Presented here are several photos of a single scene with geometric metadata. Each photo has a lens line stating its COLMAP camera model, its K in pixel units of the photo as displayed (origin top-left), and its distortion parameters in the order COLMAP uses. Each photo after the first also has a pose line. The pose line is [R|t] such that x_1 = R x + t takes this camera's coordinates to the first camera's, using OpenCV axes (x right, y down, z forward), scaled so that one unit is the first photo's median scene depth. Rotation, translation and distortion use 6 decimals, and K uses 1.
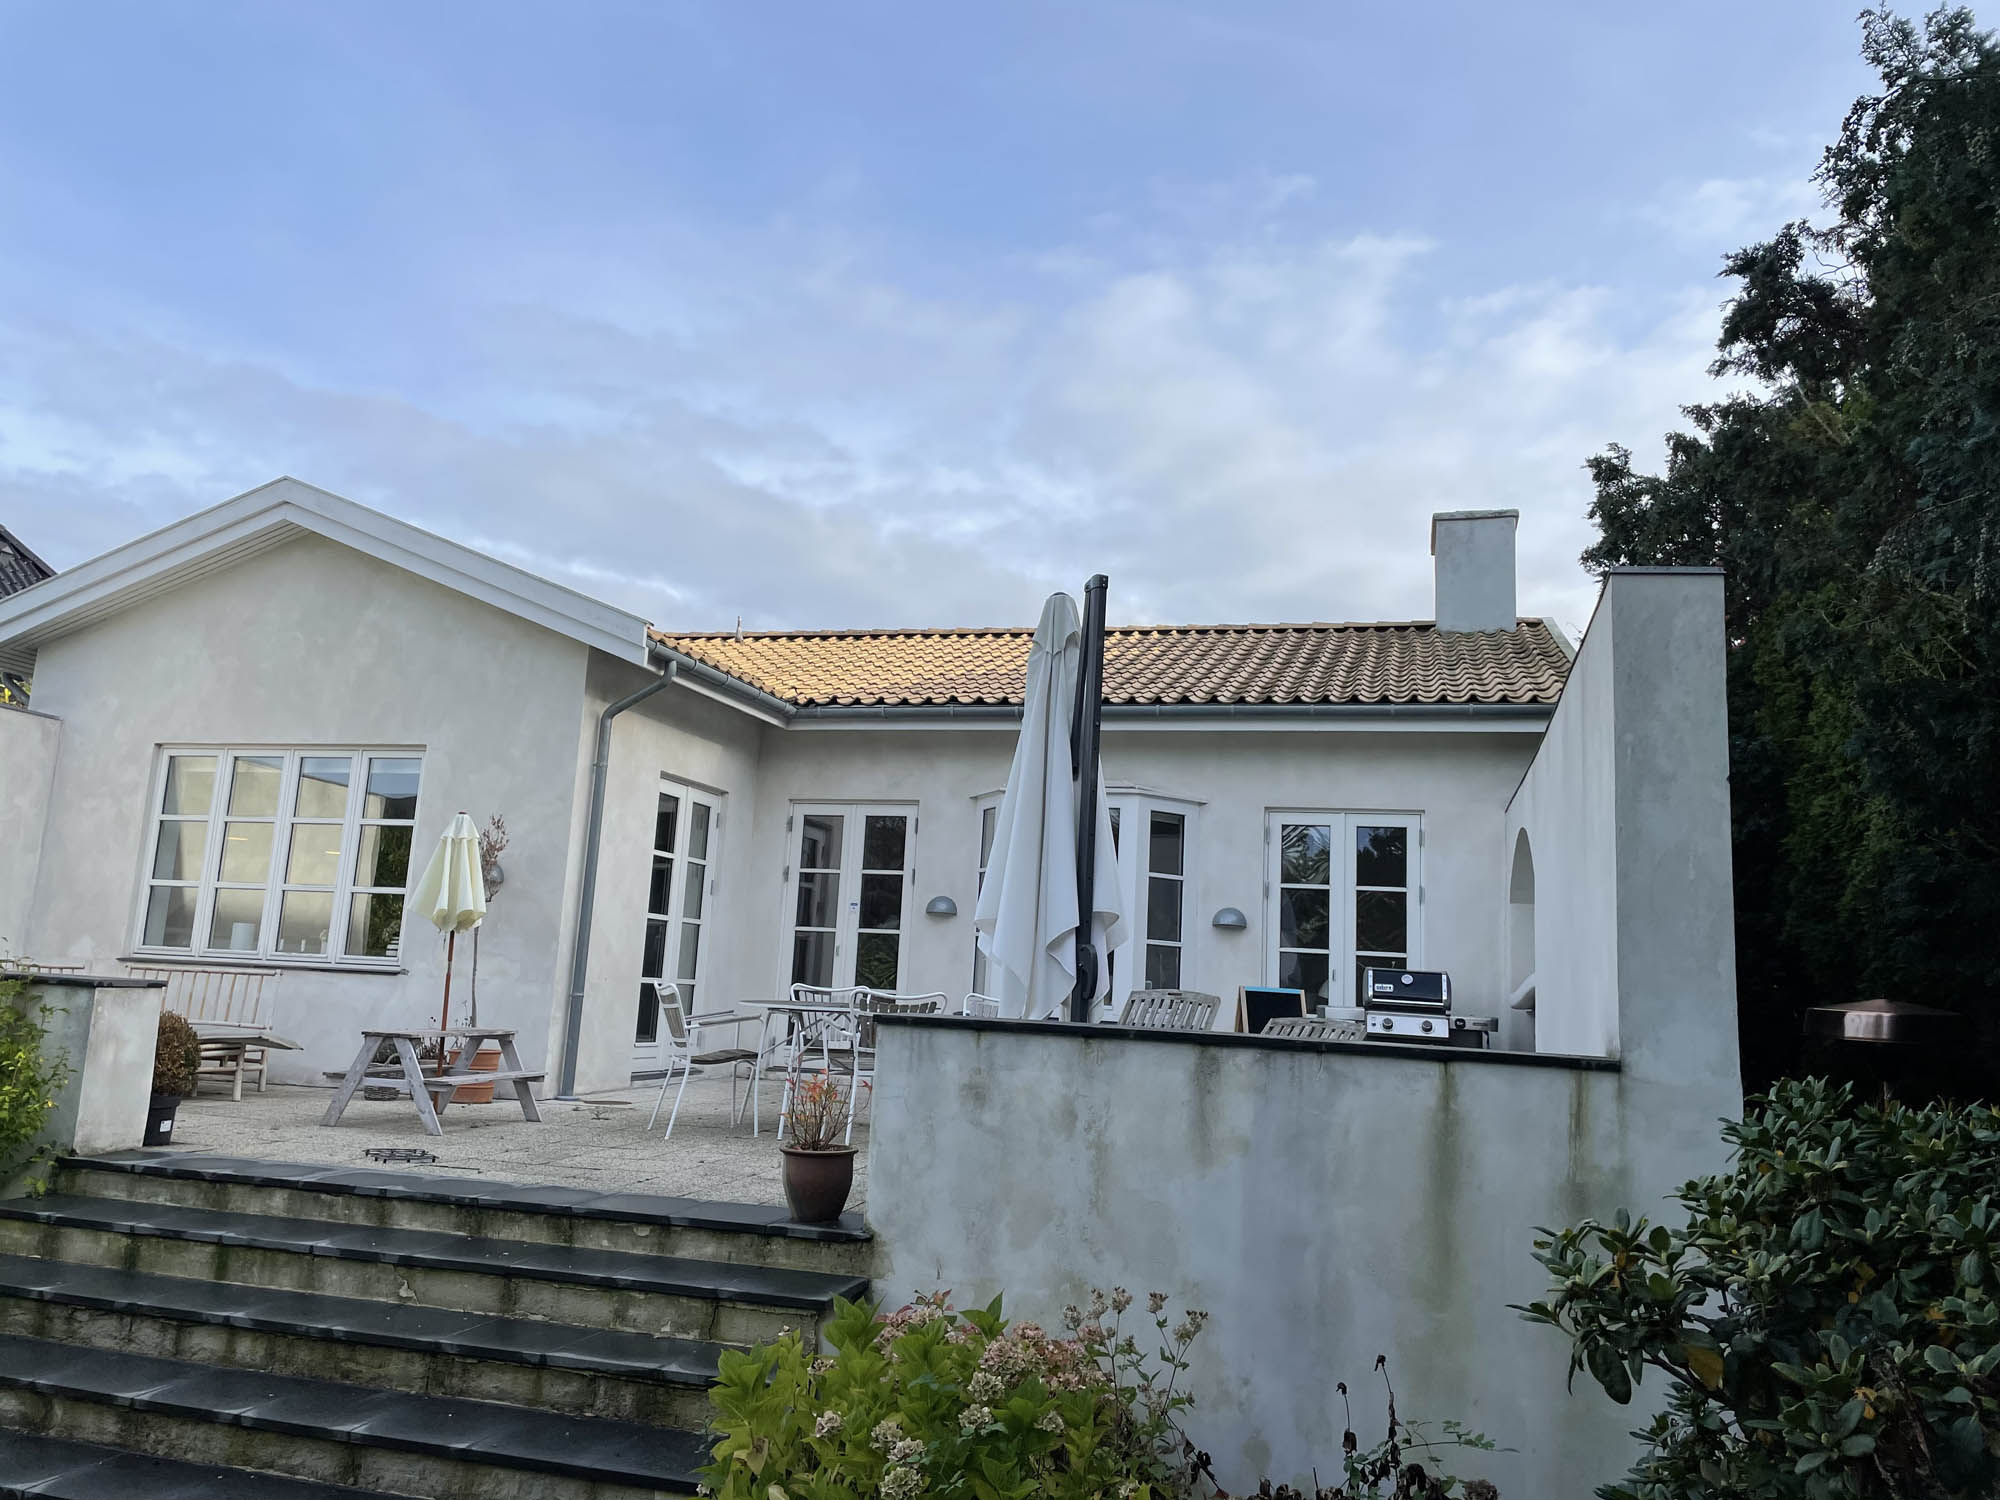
lens RADIAL K [[1478.1, 0, 1000.0], [0, 1478.1, 750.0], [0, 0, 1]] dist [0.004556, 0.000774]
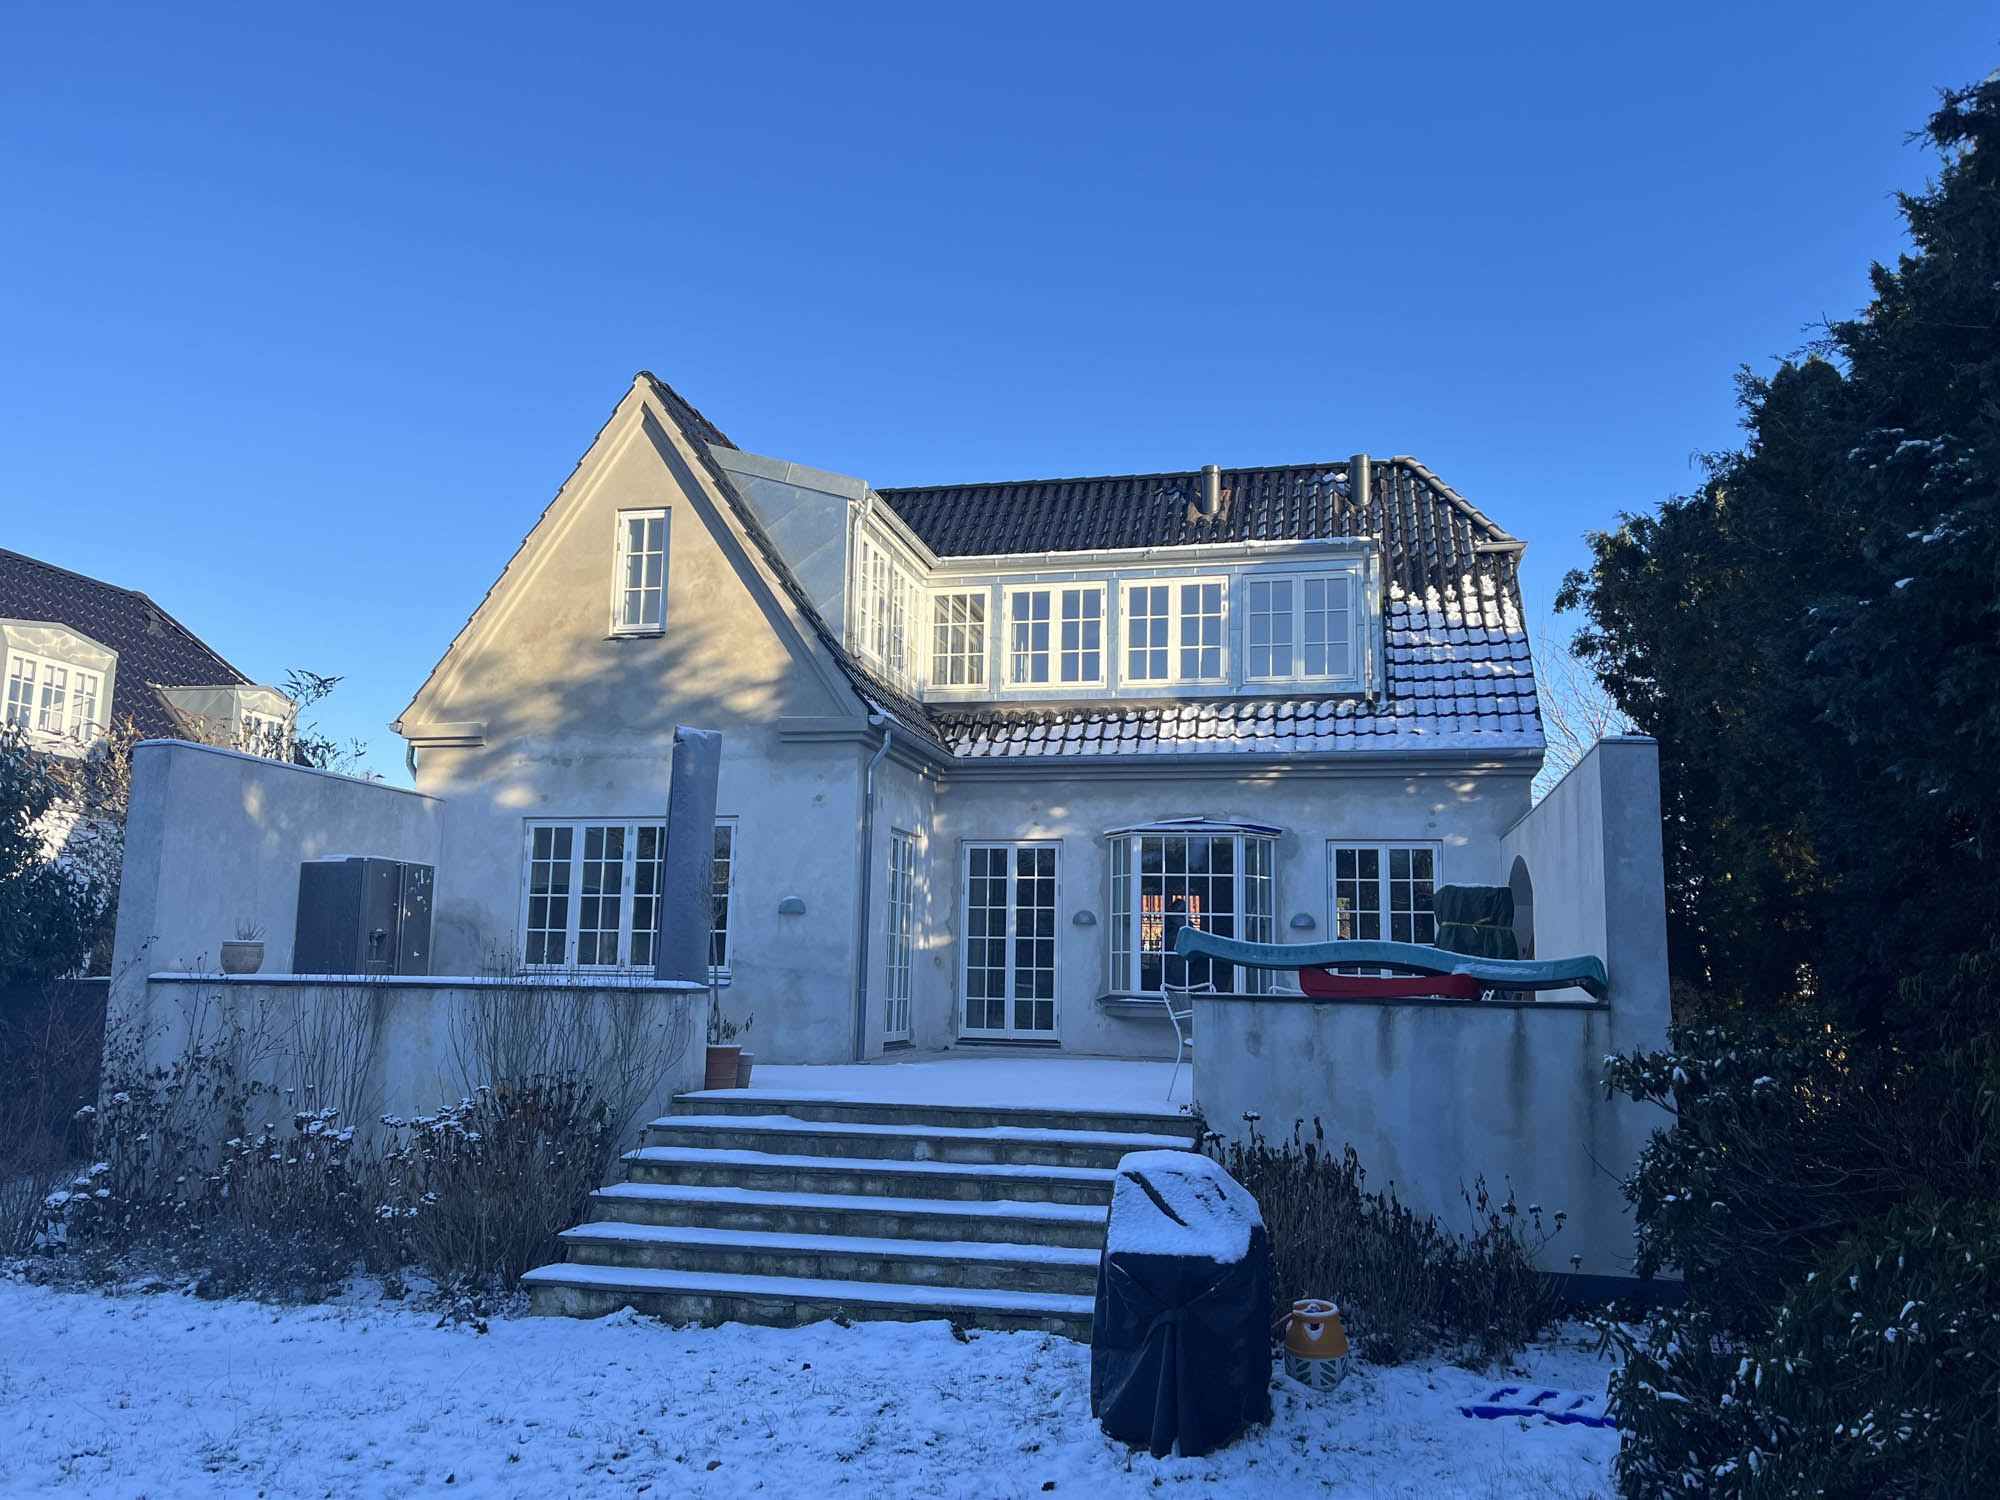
lens RADIAL K [[1542.2, 0, 1000.0], [0, 1542.2, 750.0], [0, 0, 1]] dist [-0.003360, -0.001698]
pose [[0.998418, -0.027157, 0.049227, -0.420754], [0.026405, 0.999525, 0.015863, -0.157283], [-0.049634, -0.014538, 0.998662, -0.870429]]
